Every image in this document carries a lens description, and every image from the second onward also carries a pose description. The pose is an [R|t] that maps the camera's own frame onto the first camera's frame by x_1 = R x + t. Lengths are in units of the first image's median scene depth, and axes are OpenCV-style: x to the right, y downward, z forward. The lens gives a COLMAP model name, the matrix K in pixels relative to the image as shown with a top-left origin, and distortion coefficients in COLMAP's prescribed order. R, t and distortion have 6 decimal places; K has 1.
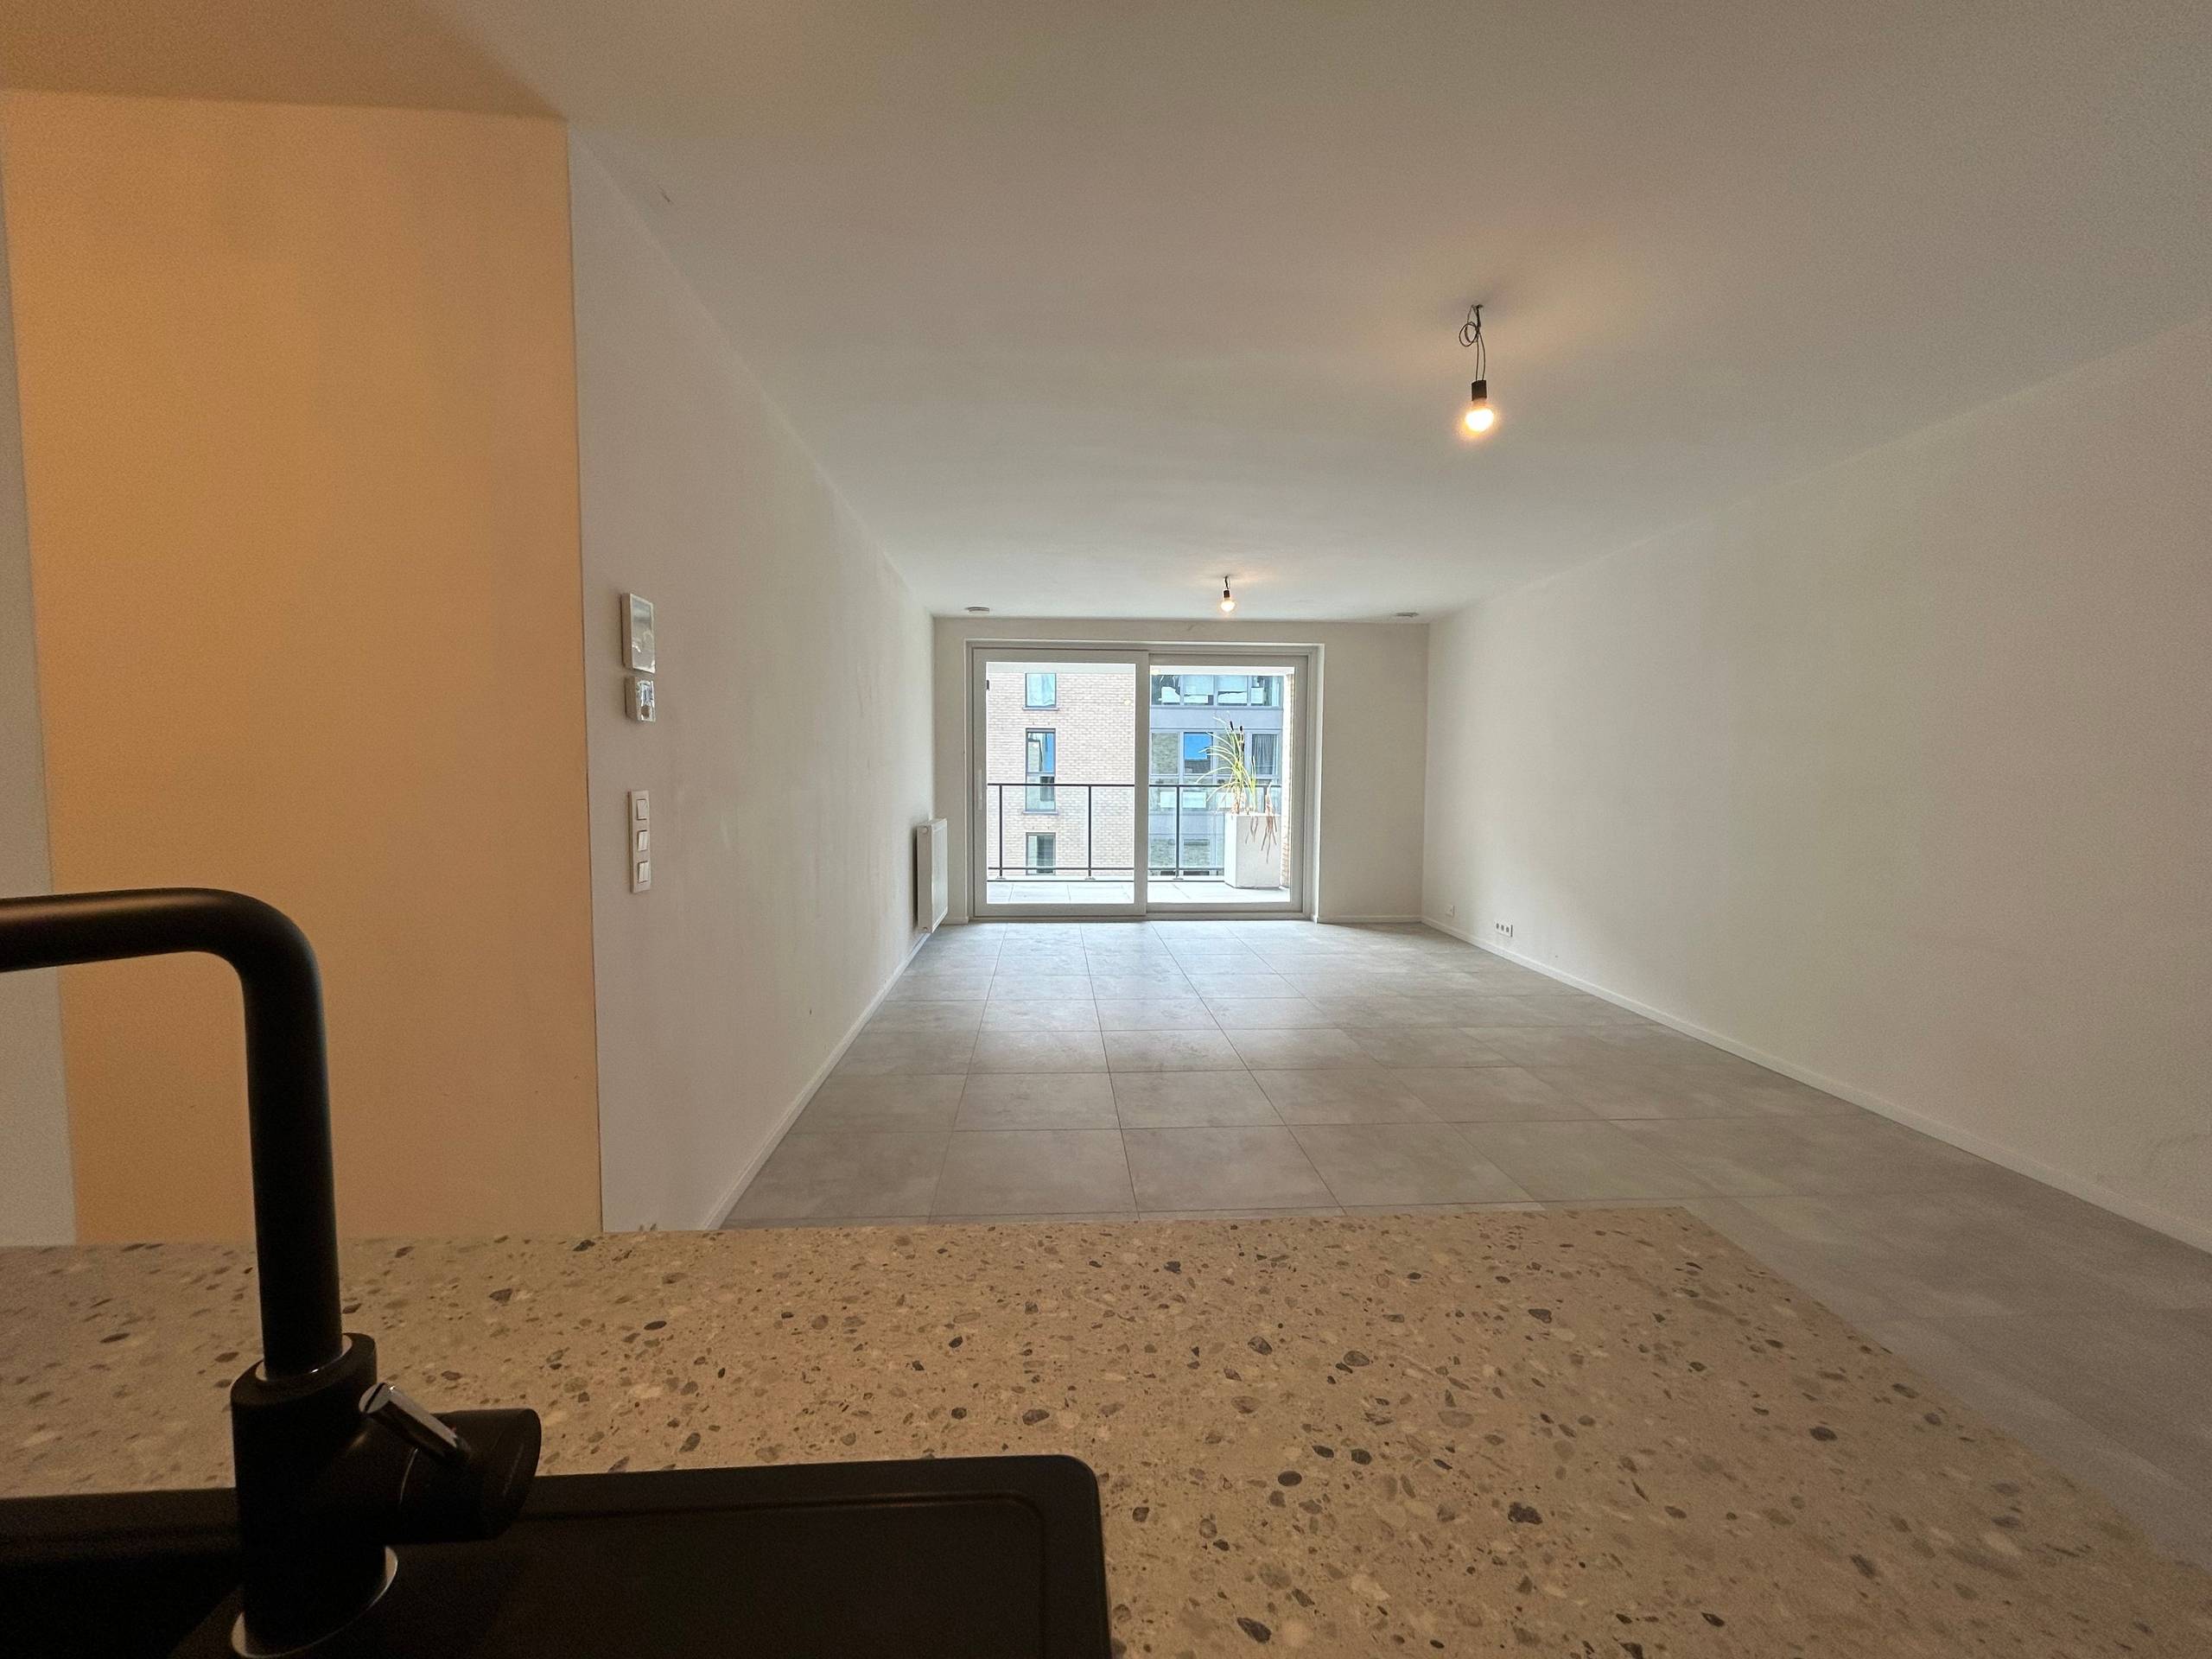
lens RADIAL K [[889.1, 0, 1102.6], [0, 889.1, 832.2], [0, 0, 1]] dist [0.000589, -0.000507]
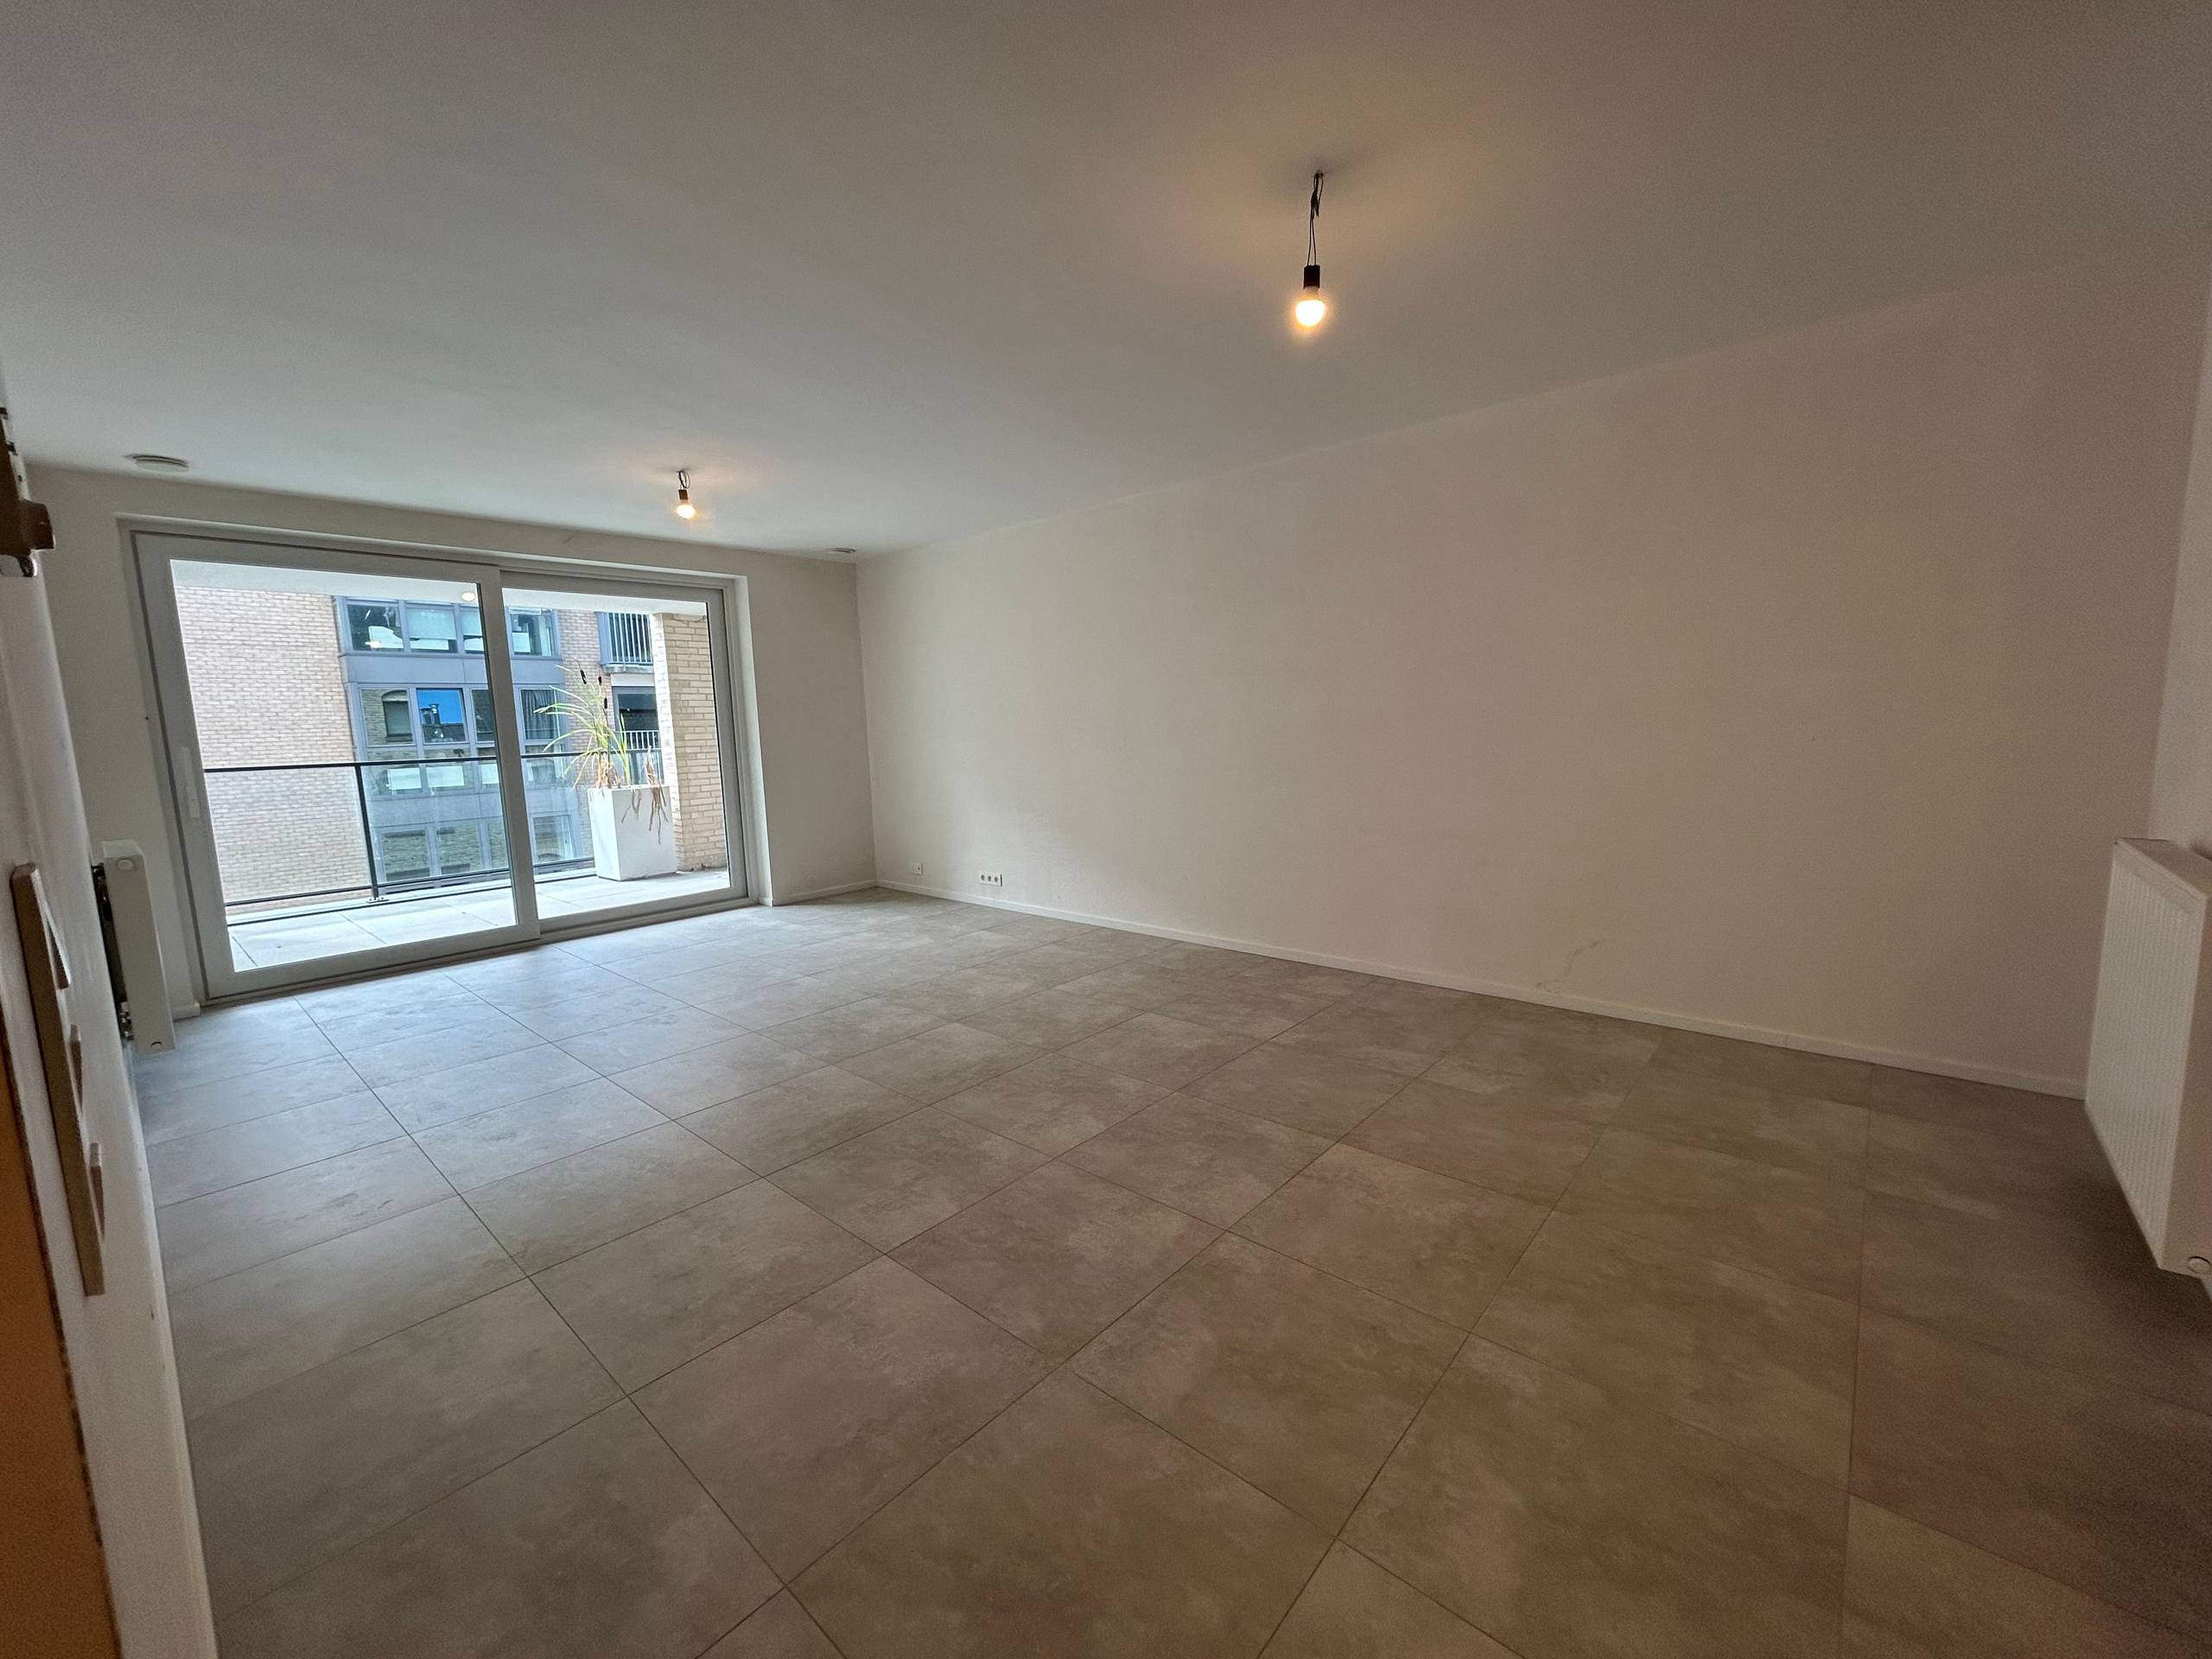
lens RADIAL K [[889.1, 0, 1102.6], [0, 889.1, 832.2], [0, 0, 1]] dist [0.000589, -0.000507]
pose [[0.703734, -0.118293, 0.700547, -0.139623], [0.084505, 0.992978, 0.082784, -0.014661], [-0.705420, 0.000942, 0.708789, 0.181428]]
